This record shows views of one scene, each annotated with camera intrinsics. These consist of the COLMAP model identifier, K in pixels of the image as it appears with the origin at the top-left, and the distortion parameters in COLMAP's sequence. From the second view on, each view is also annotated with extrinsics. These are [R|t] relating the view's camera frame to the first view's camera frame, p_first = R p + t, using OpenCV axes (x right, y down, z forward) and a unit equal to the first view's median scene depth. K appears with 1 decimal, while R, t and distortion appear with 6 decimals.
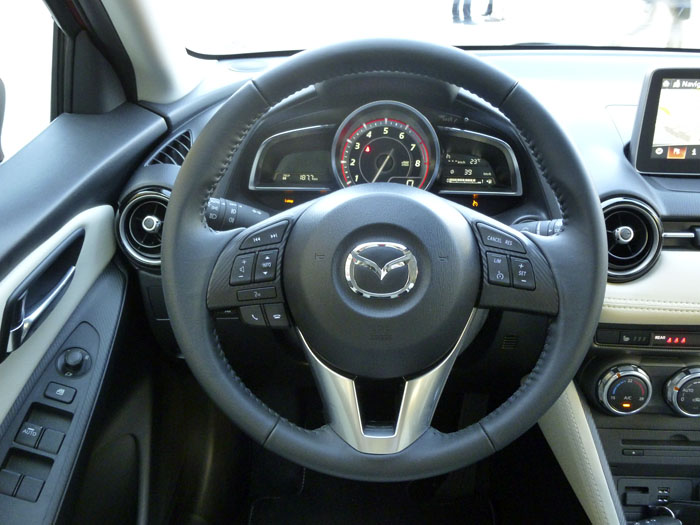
lens RADIAL K [[677.4, 0, 350.0], [0, 677.4, 262.5], [0, 0, 1]] dist [-0.087502, 0.122144]
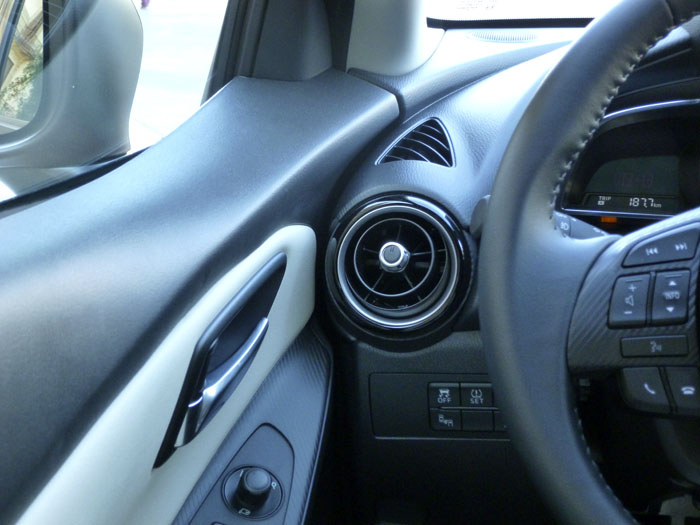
lens RADIAL K [[1185.3, 0, 350.0], [0, 1185.3, 262.5], [0, 0, 1]] dist [-0.011665, -0.048886]
pose [[0.994773, 0.030390, -0.097480, -0.230567], [-0.048503, 0.980736, -0.189222, 0.137399], [0.089852, 0.192961, 0.977084, 0.013999]]
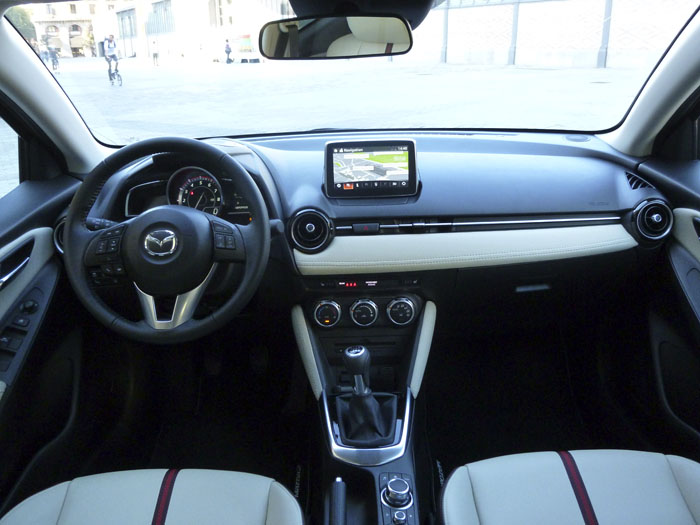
lens RADIAL K [[588.7, 0, 350.0], [0, 588.7, 262.5], [0, 0, 1]] dist [-0.129698, 0.190690]
pose [[0.998700, -0.044997, 0.023950, 0.450533], [0.046845, 0.995431, -0.083201, 0.192032], [-0.020097, 0.084215, 0.996245, -0.644922]]
